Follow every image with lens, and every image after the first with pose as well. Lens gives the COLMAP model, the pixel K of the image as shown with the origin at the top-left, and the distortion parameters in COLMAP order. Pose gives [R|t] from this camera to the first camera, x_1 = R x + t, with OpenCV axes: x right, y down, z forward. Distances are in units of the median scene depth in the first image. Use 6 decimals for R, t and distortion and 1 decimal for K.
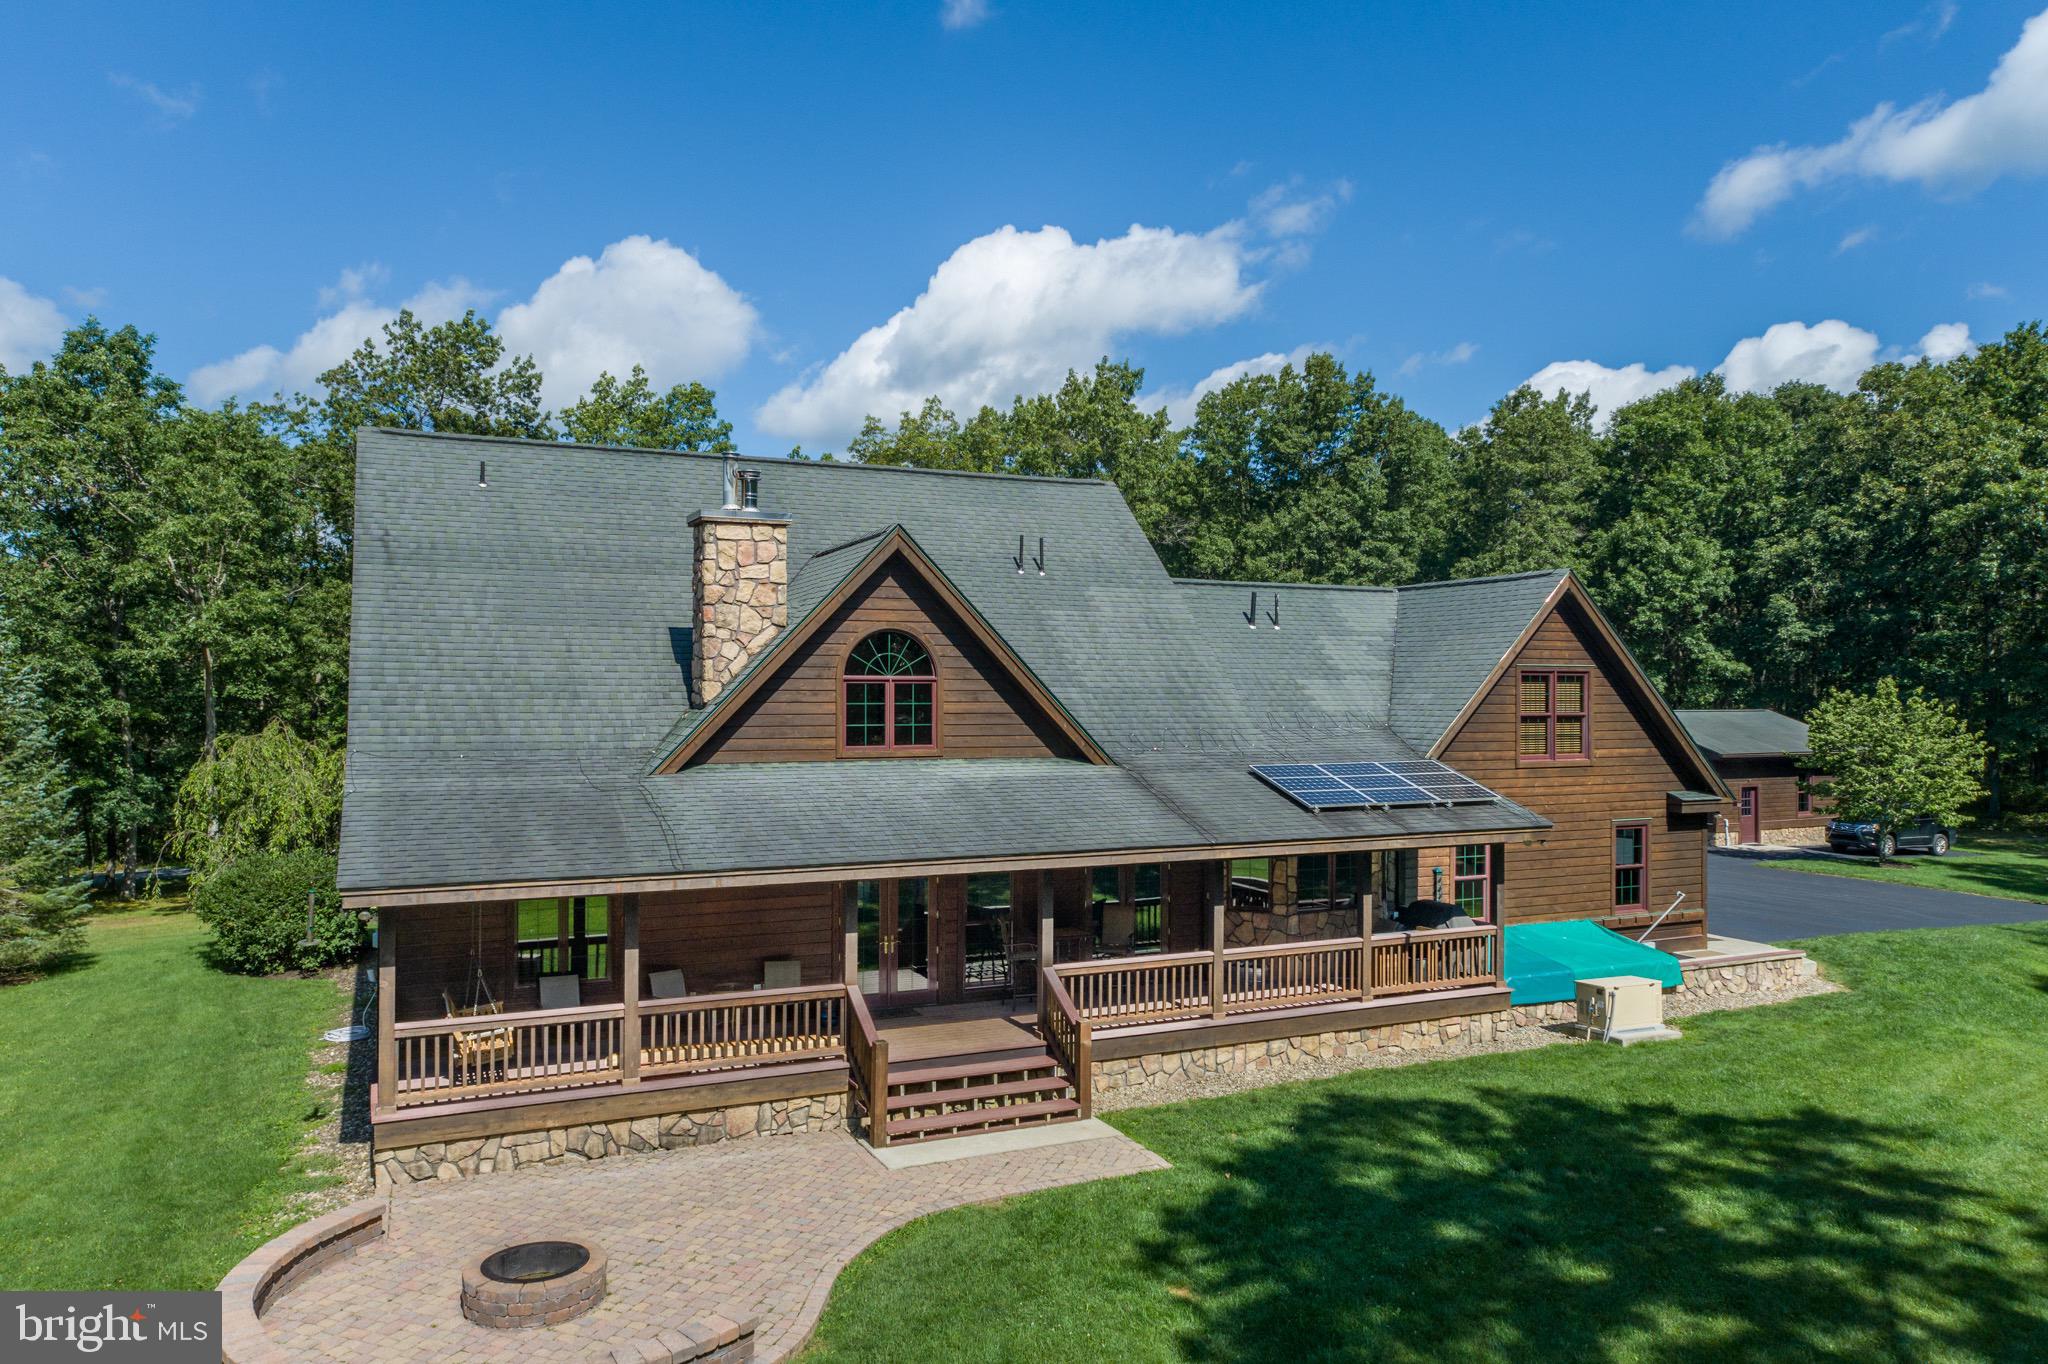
lens RADIAL K [[1386.2, 0, 1024.0], [0, 1386.2, 682.0], [0, 0, 1]] dist [-0.001930, 0.009951]
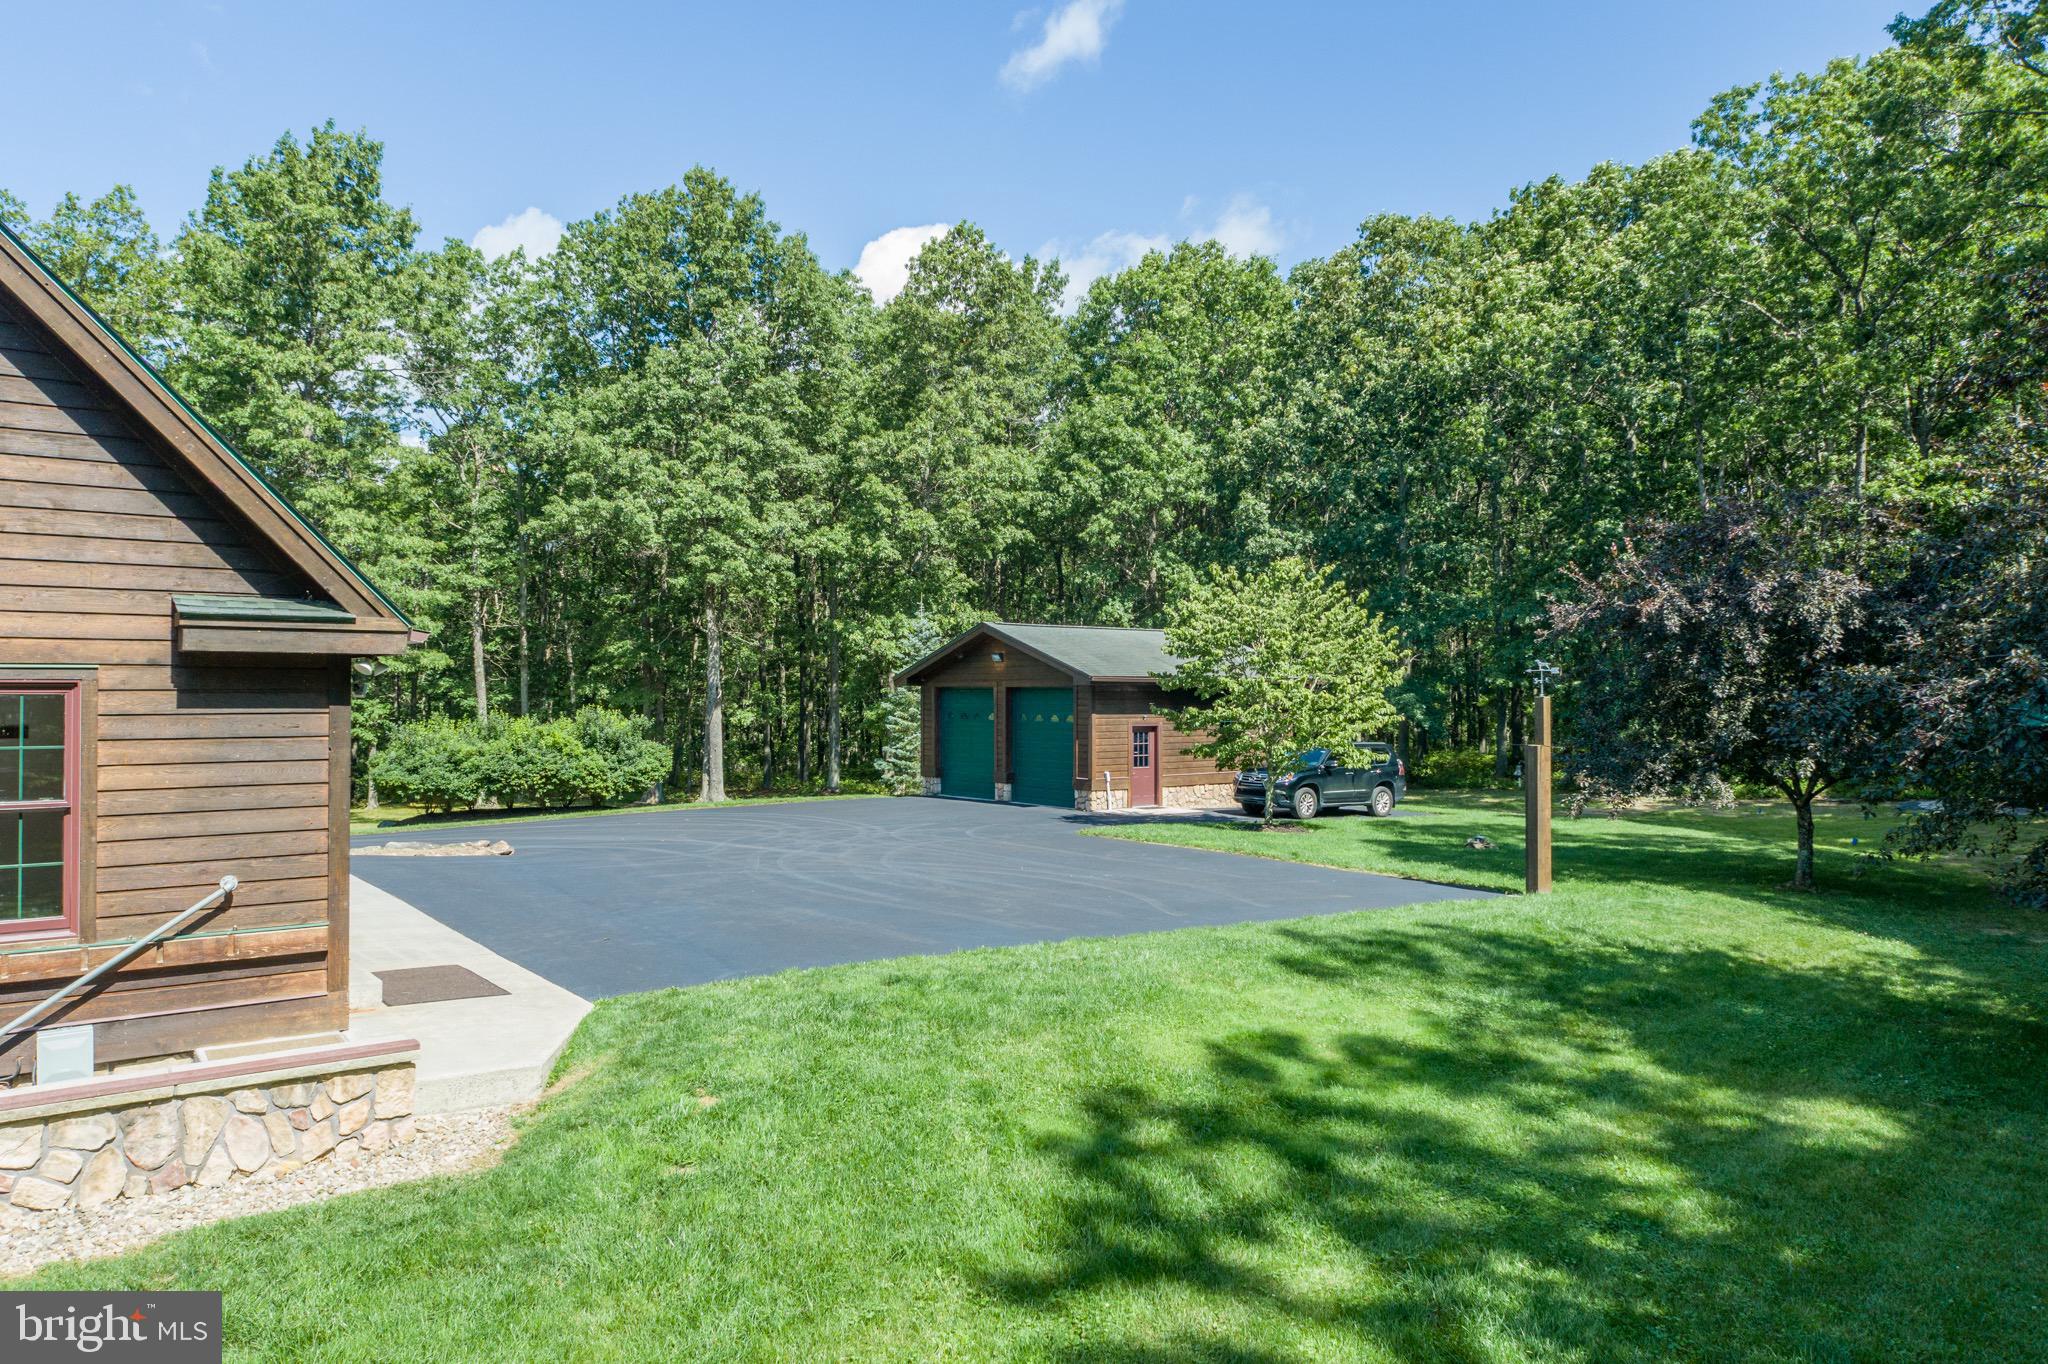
lens RADIAL K [[1386.2, 0, 1024.0], [0, 1386.2, 682.0], [0, 0, 1]] dist [-0.001930, 0.009951]
pose [[0.978293, 0.000869, 0.207224, 0.704441], [-0.000892, 1.000000, 0.000017, 0.118206], [-0.207224, -0.000202, 0.978294, 0.713523]]
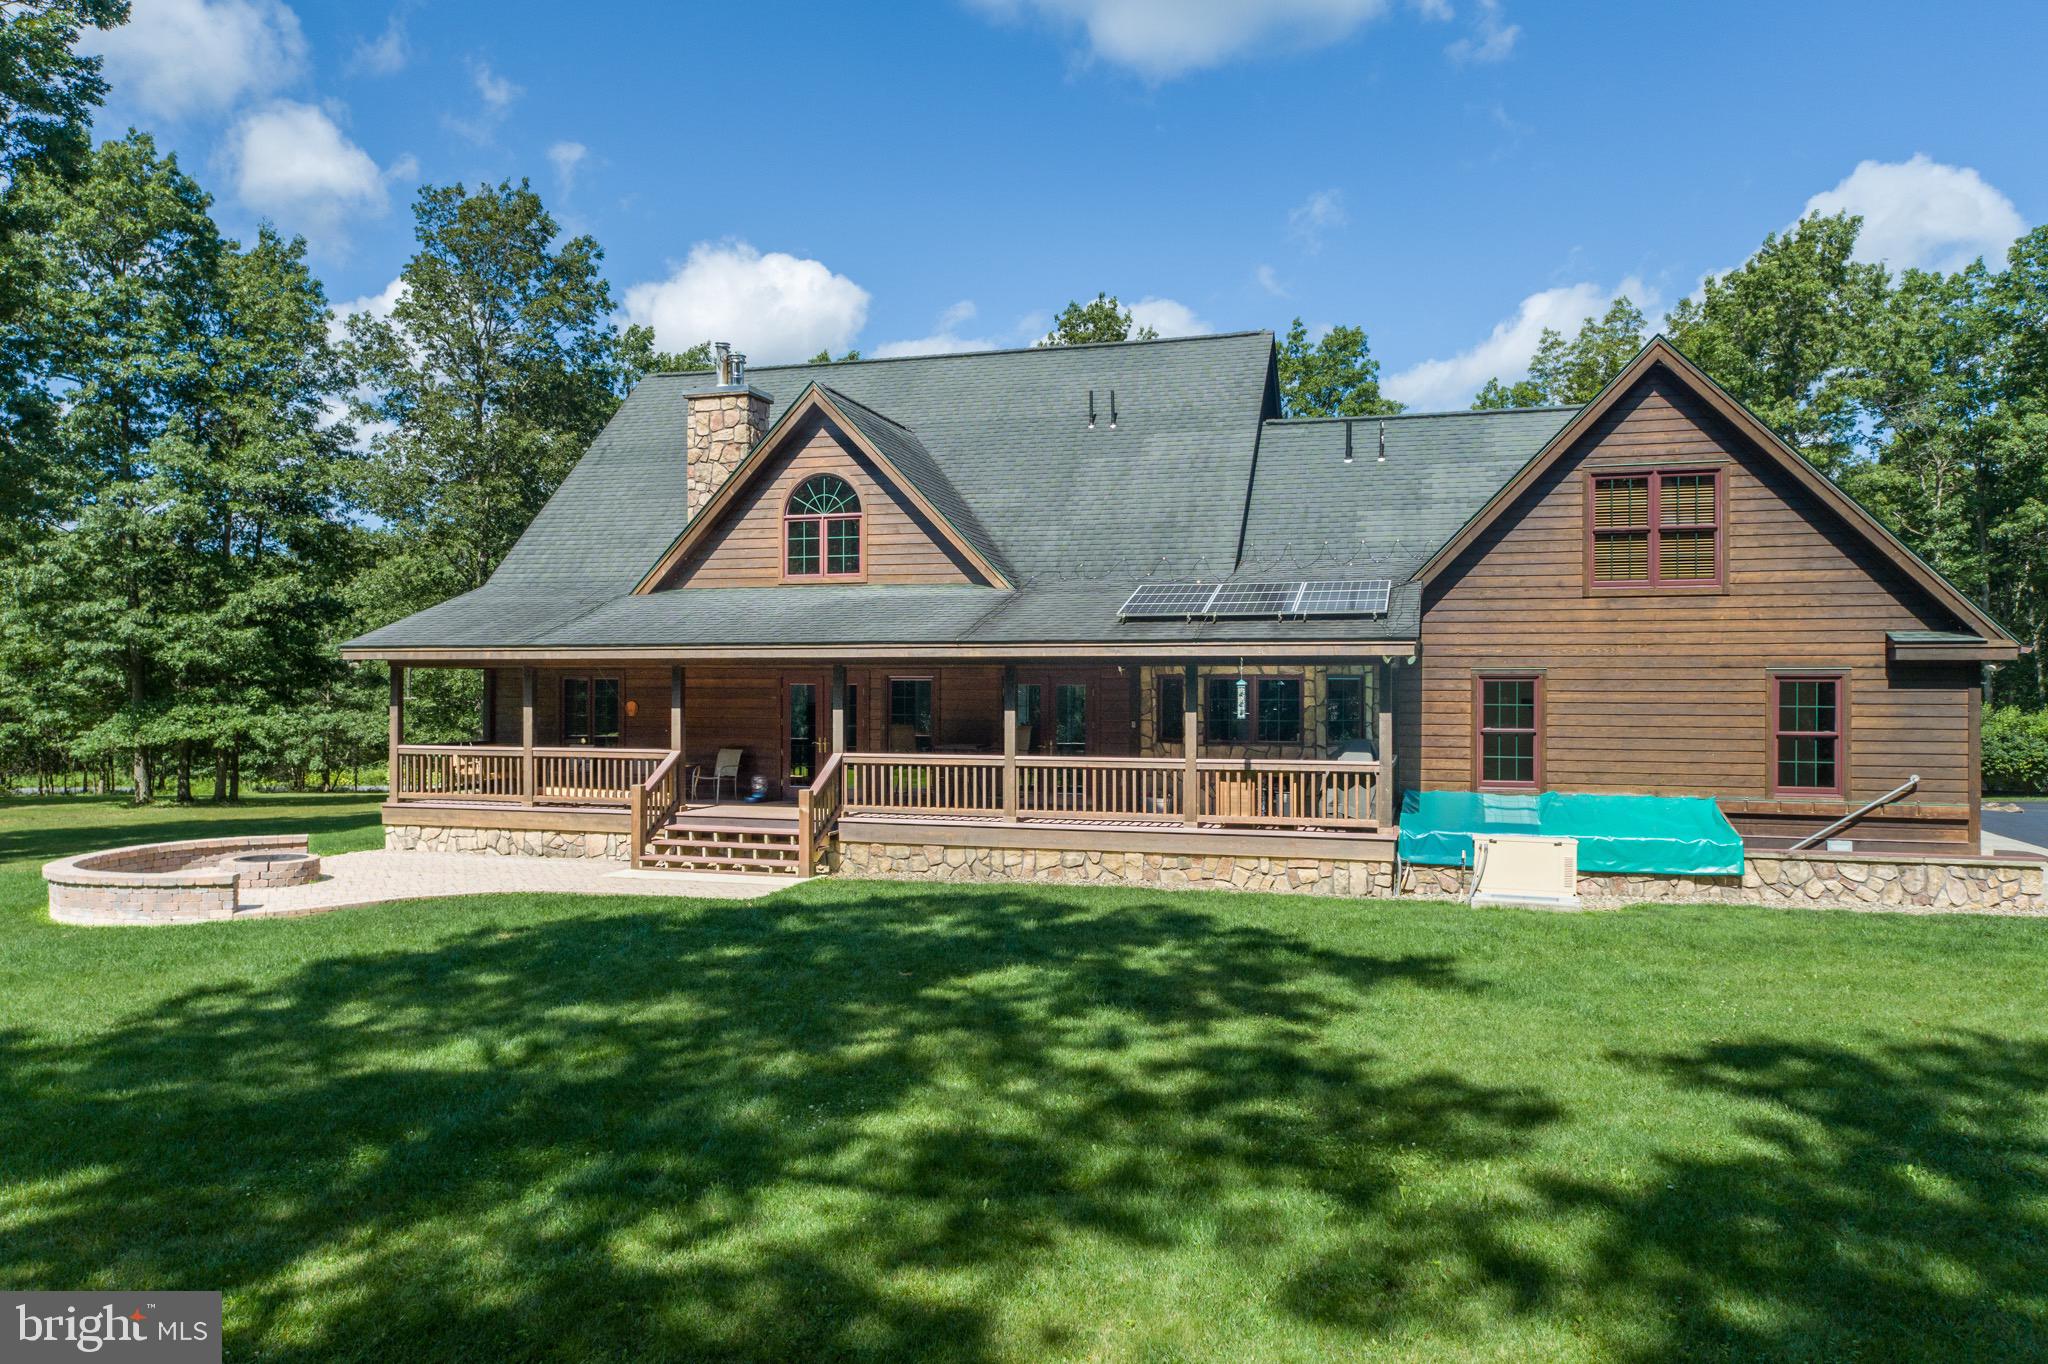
lens RADIAL K [[1386.2, 0, 1024.0], [0, 1386.2, 682.0], [0, 0, 1]] dist [-0.001930, 0.009951]
pose [[0.749876, -0.001788, -0.661576, 0.703223], [0.003457, 0.999993, 0.001216, 0.119513], [0.661569, -0.003199, 0.749877, 0.212488]]
